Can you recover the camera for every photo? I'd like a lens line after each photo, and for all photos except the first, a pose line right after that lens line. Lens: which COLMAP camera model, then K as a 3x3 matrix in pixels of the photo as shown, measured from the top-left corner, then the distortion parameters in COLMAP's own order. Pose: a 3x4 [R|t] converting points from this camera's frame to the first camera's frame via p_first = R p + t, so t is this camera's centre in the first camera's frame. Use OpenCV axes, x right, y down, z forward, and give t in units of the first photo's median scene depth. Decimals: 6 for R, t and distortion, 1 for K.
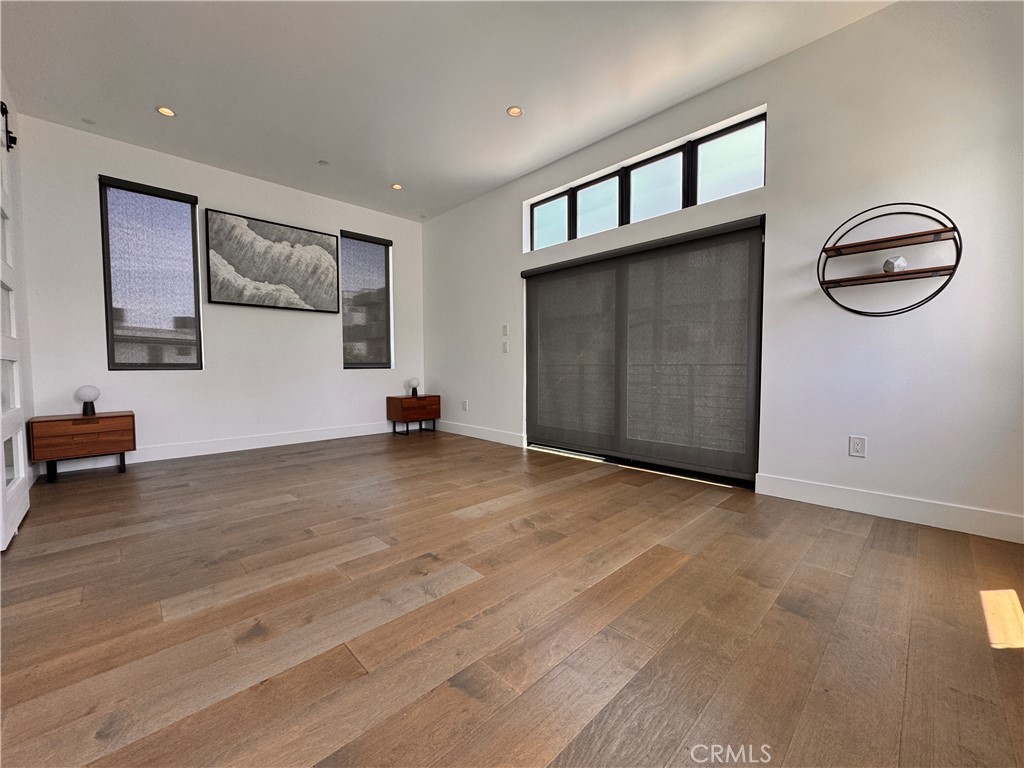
lens RADIAL K [[409.9, 0, 511.2], [0, 409.9, 386.0], [0, 0, 1]] dist [-0.001453, 0.000089]
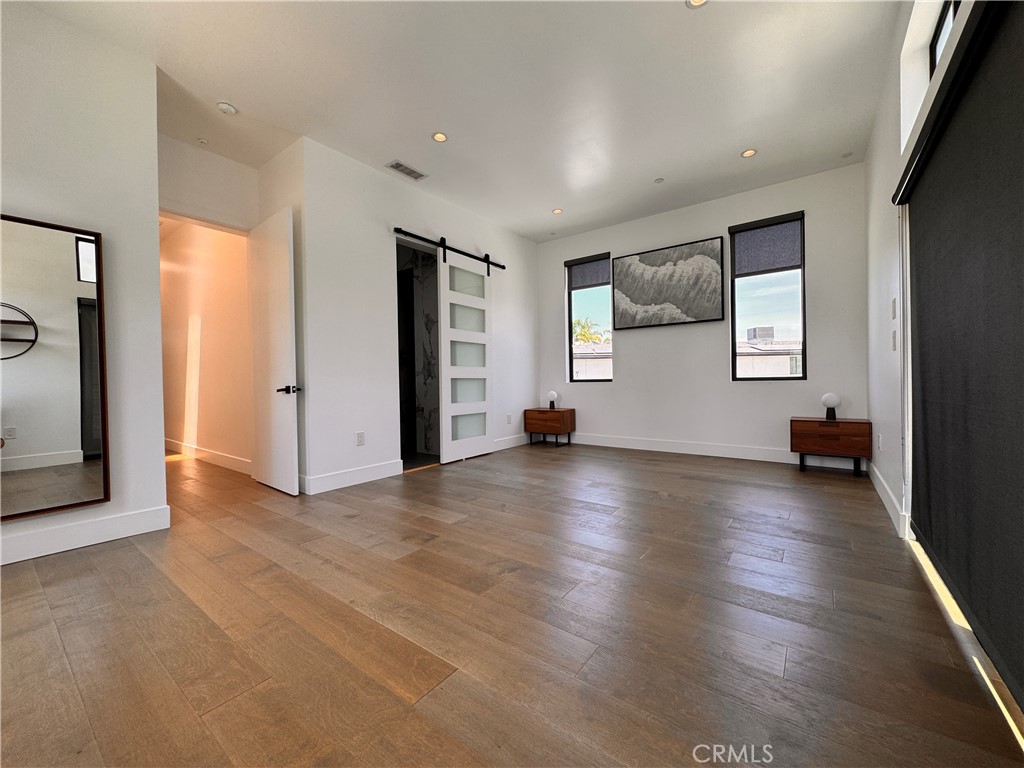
lens RADIAL K [[409.9, 0, 510.4], [0, 409.9, 380.2], [0, 0, 1]] dist [-0.001453, 0.000089]
pose [[0.149196, -0.000916, -0.988807, 0.466523], [-0.035665, 0.999344, -0.006307, -0.023996], [0.988164, 0.036206, 0.149065, 0.460305]]
